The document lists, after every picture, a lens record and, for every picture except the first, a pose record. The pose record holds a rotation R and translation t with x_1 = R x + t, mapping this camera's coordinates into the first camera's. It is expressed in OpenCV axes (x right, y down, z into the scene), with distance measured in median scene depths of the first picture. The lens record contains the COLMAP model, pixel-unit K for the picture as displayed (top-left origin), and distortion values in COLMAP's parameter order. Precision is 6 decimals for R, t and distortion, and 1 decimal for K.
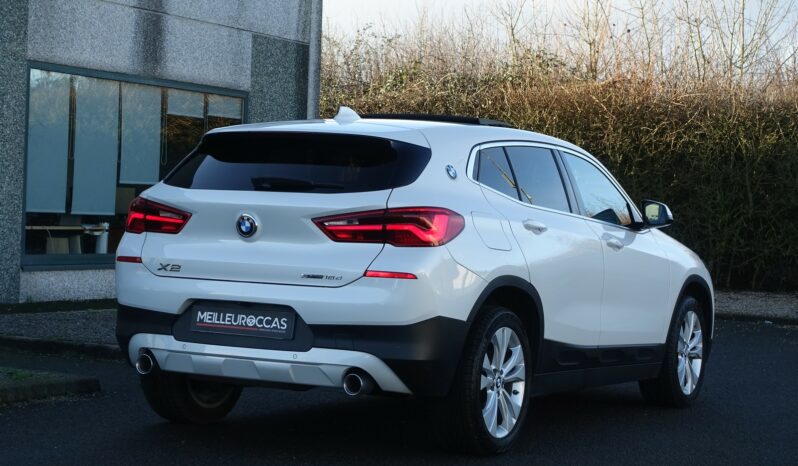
lens RADIAL K [[1740.0, 0, 399.0], [0, 1740.0, 233.0], [0, 0, 1]] dist [-0.069876, 0.217269]
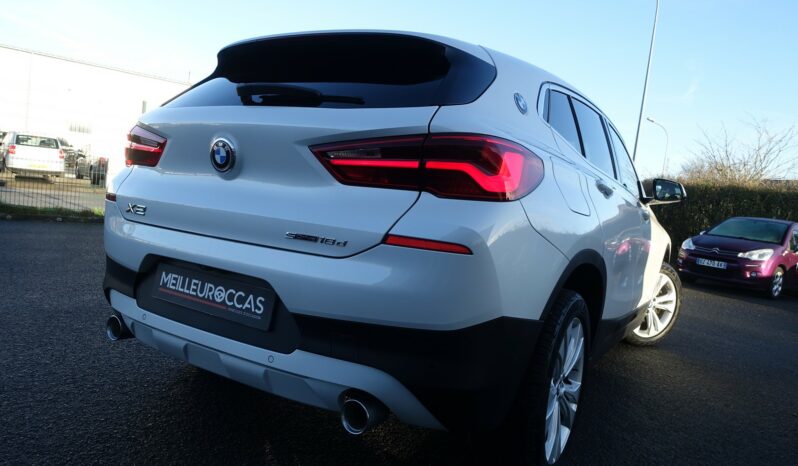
lens RADIAL K [[544.1, 0, 399.0], [0, 544.1, 233.0], [0, 0, 1]] dist [-0.005184, -0.005287]
pose [[0.996126, 0.065730, -0.058411, -0.003843], [-0.062766, 0.996714, 0.051208, 0.011070], [0.061585, -0.047343, 0.996978, 0.792301]]
